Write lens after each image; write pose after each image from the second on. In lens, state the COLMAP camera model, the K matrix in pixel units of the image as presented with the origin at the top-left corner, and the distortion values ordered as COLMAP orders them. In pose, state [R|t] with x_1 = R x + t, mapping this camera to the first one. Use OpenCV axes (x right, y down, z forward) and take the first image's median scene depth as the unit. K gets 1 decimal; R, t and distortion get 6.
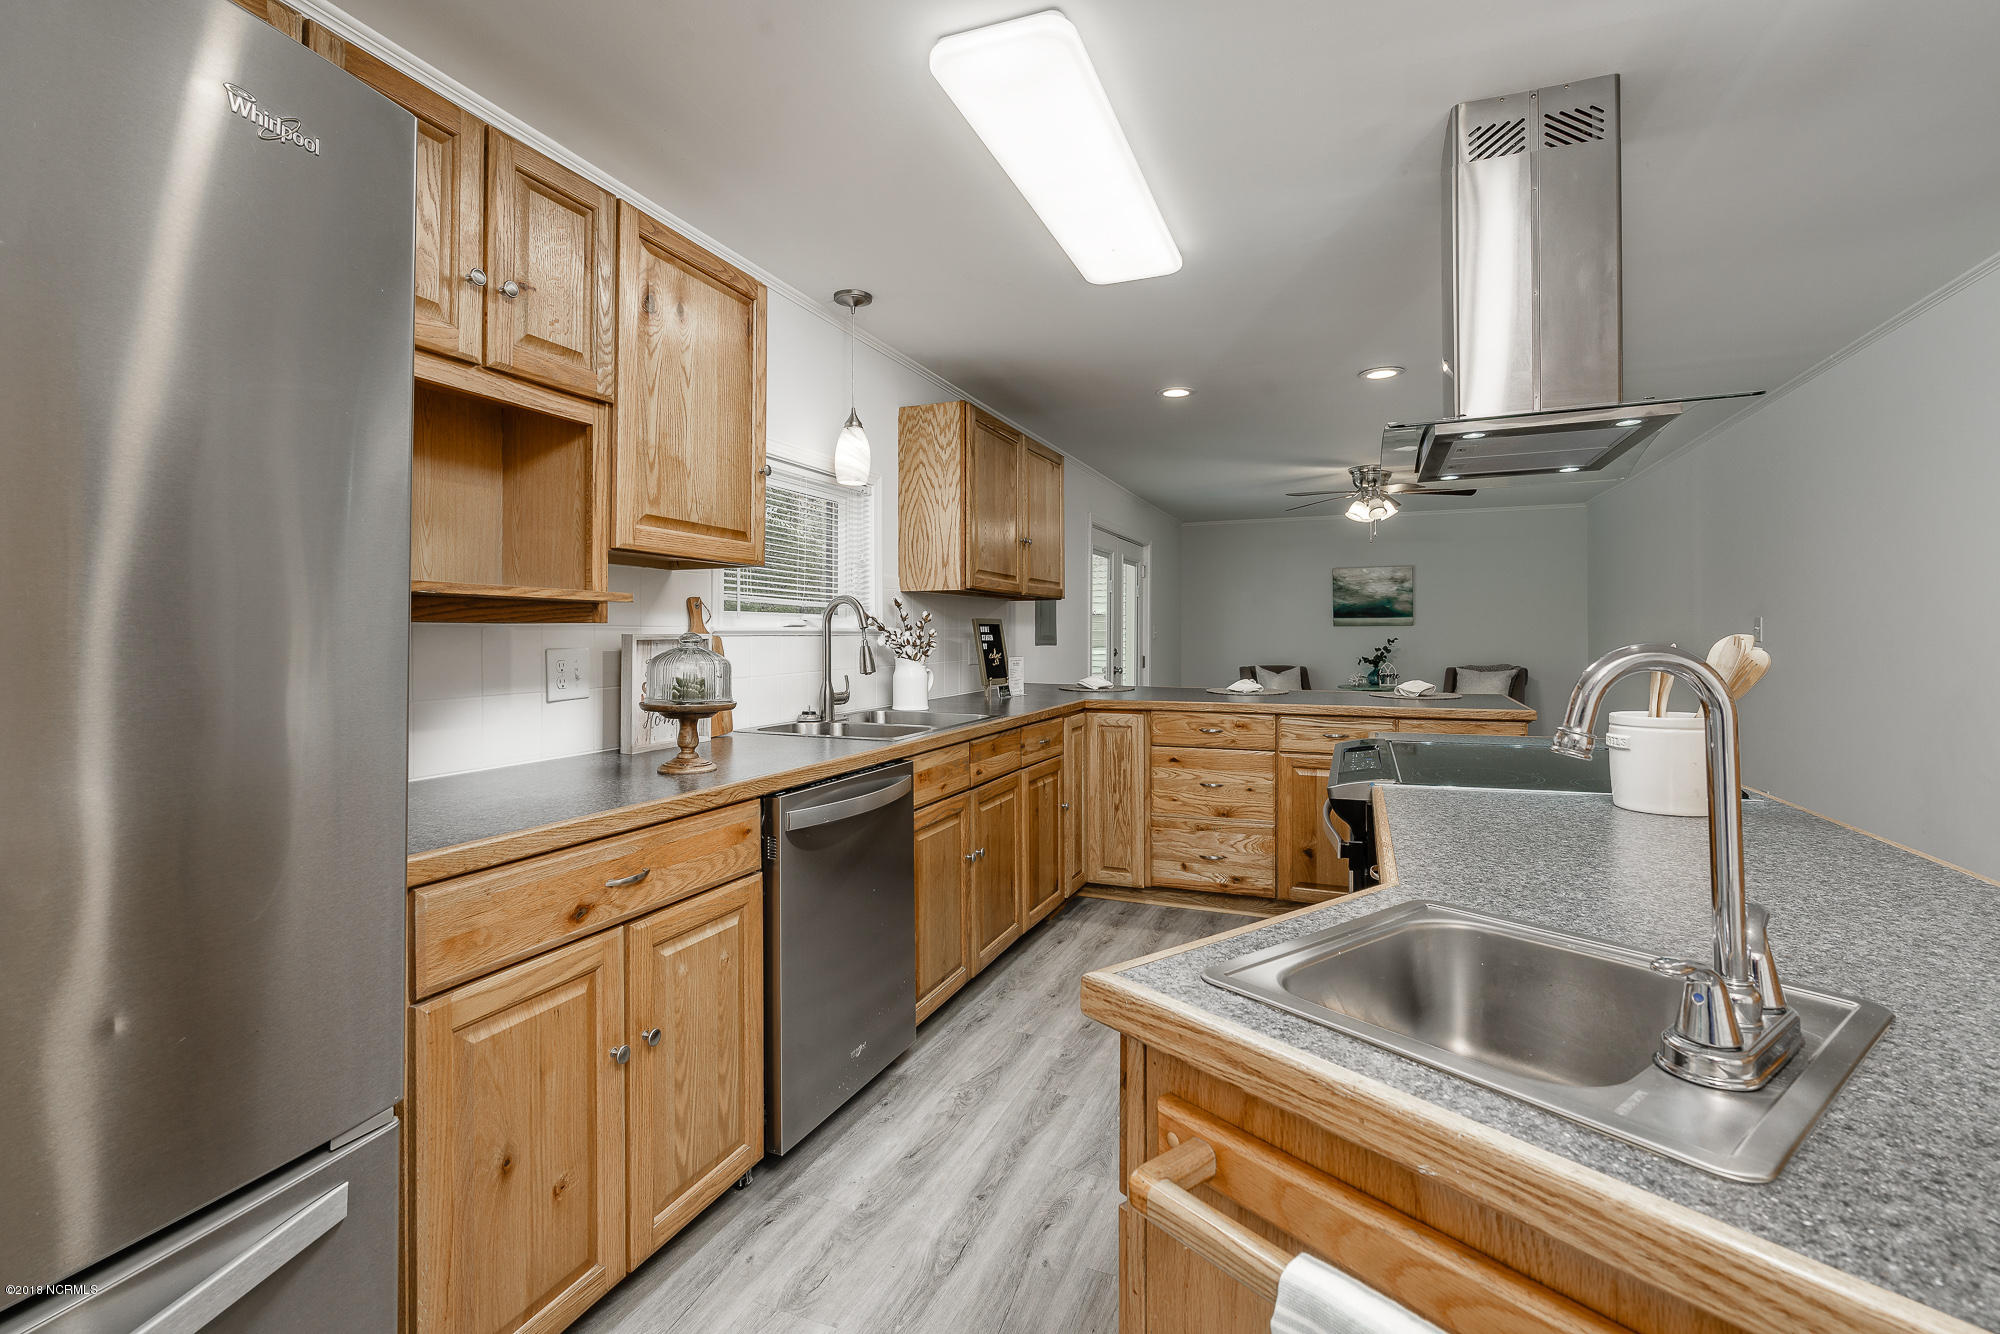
lens RADIAL K [[884.5, 0, 1000.0], [0, 884.5, 667.0], [0, 0, 1]] dist [0.000232, 0.000035]
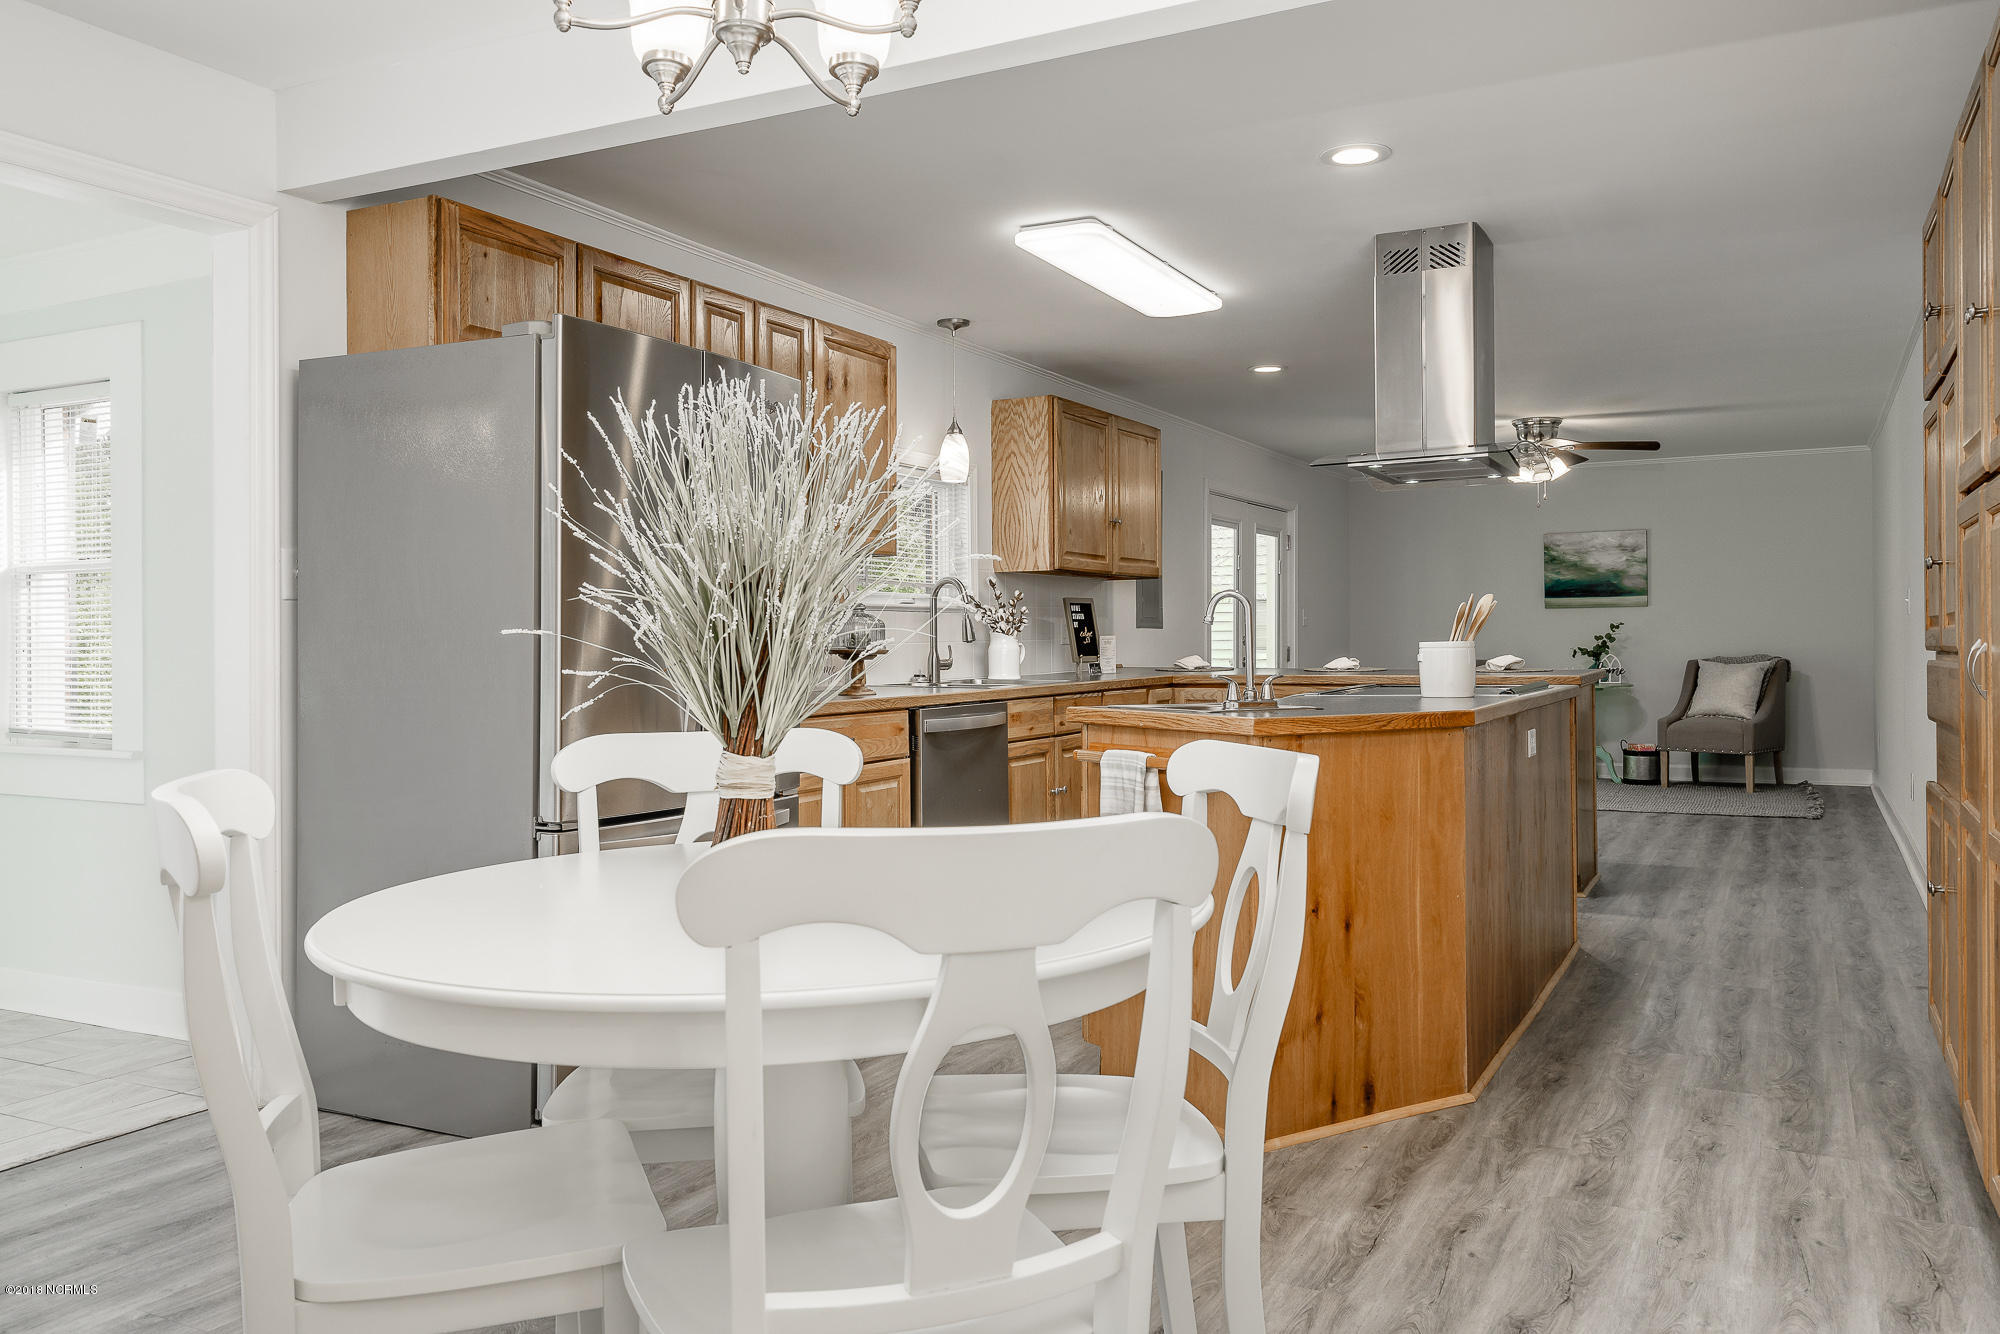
lens RADIAL K [[1526.3, 0, 1000.0], [0, 1526.3, 667.0], [0, 0, 1]] dist [-0.008208, -0.002778]
pose [[0.995005, -0.007317, -0.099556, 0.078973], [0.005294, 0.999774, -0.020573, 0.068062], [0.099684, 0.019943, 0.994819, -0.848674]]
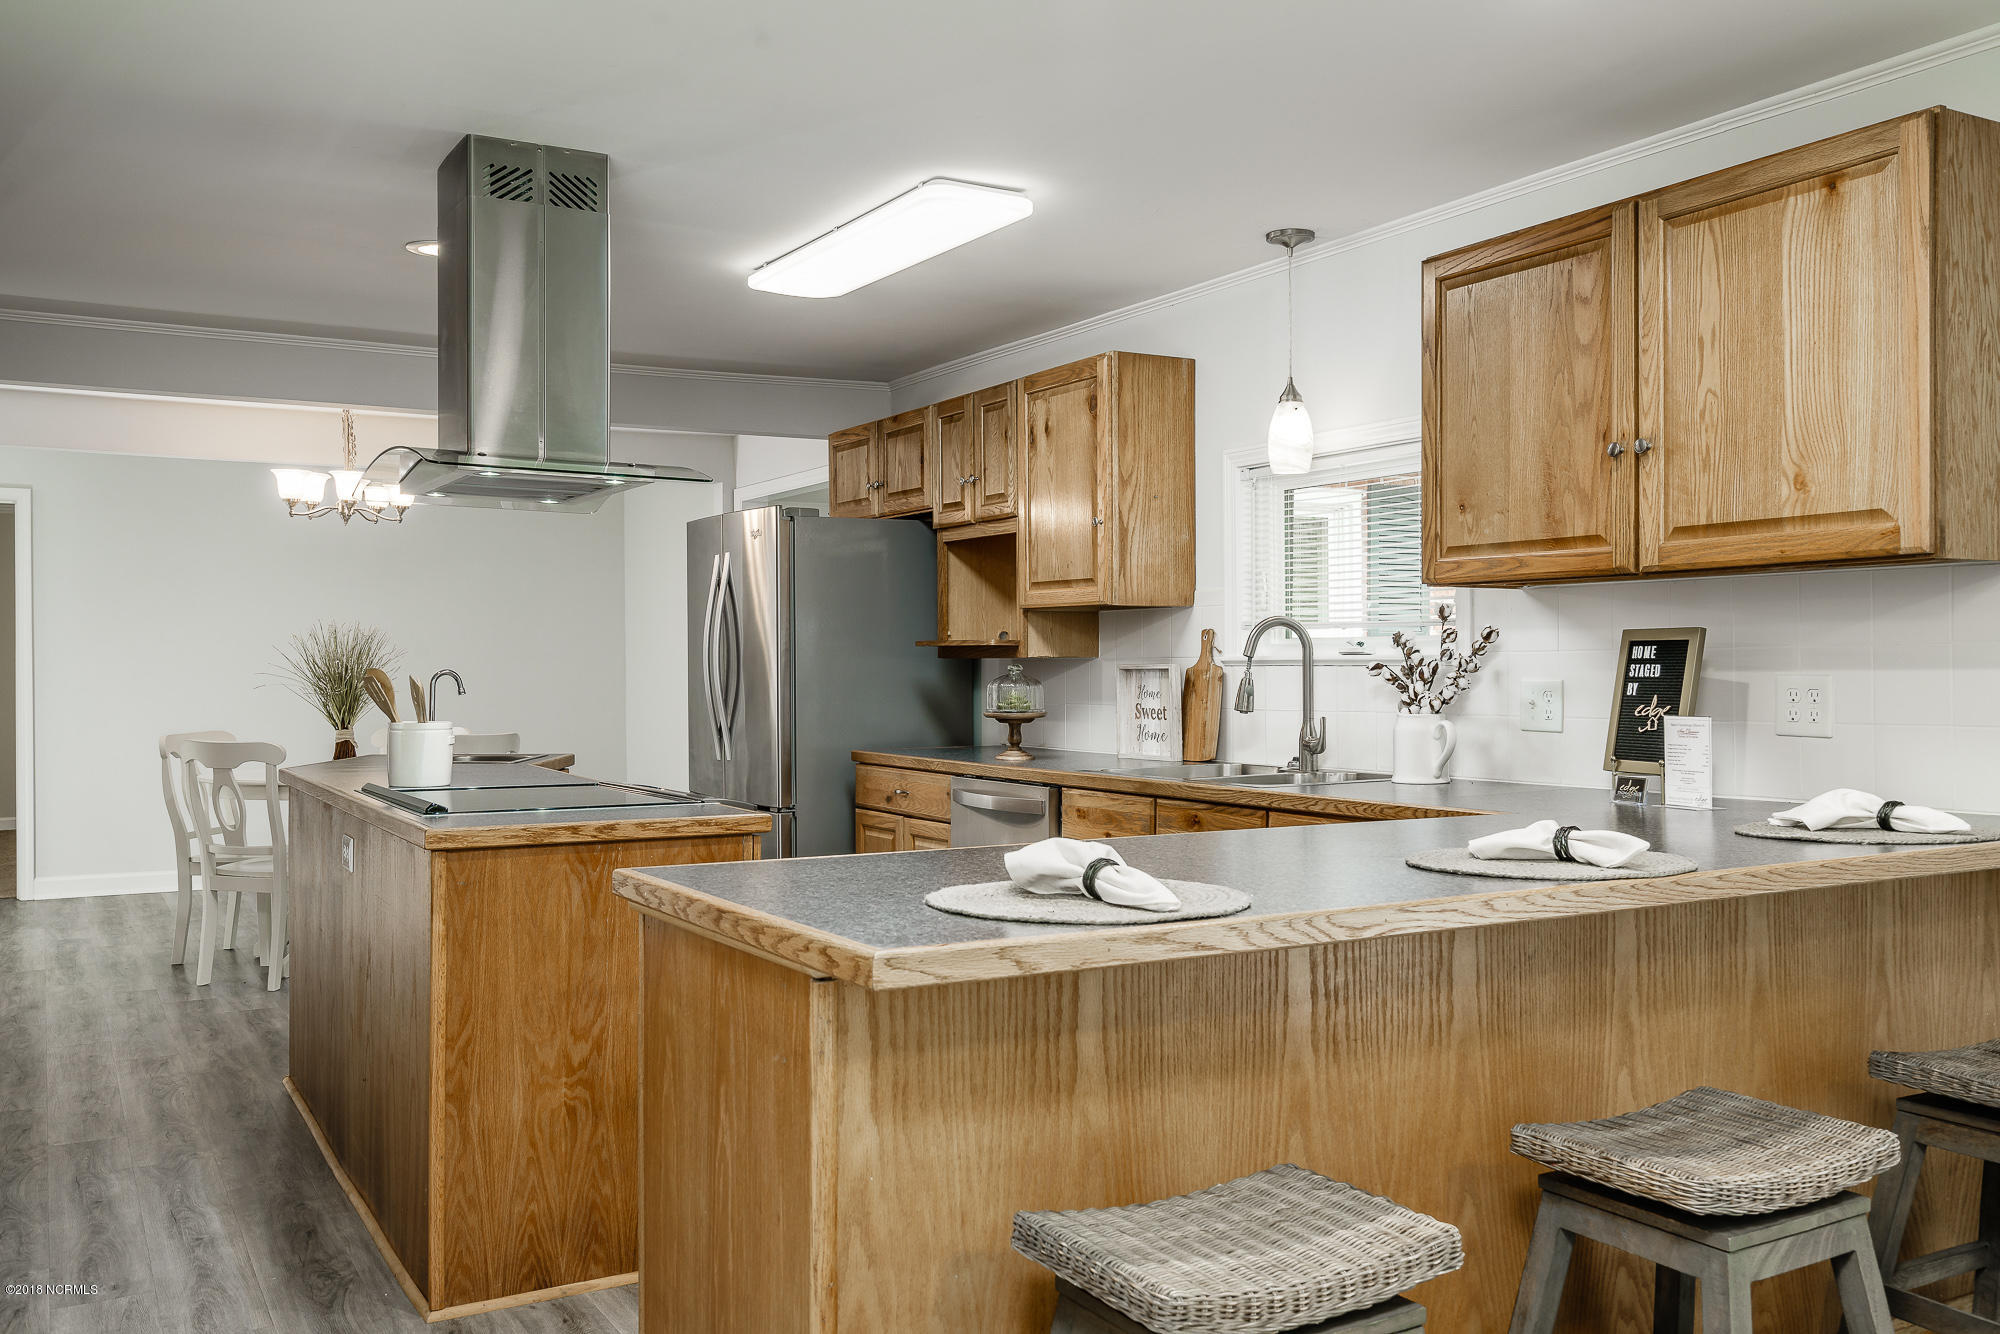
lens RADIAL K [[1526.3, 0, 1000.0], [0, 1526.3, 667.0], [0, 0, 1]] dist [-0.008208, -0.002778]
pose [[-0.582954, -0.020246, -0.812253, 0.914326], [-0.048111, 0.998796, 0.009634, -0.029696], [0.811079, 0.044694, -0.583226, 1.325716]]
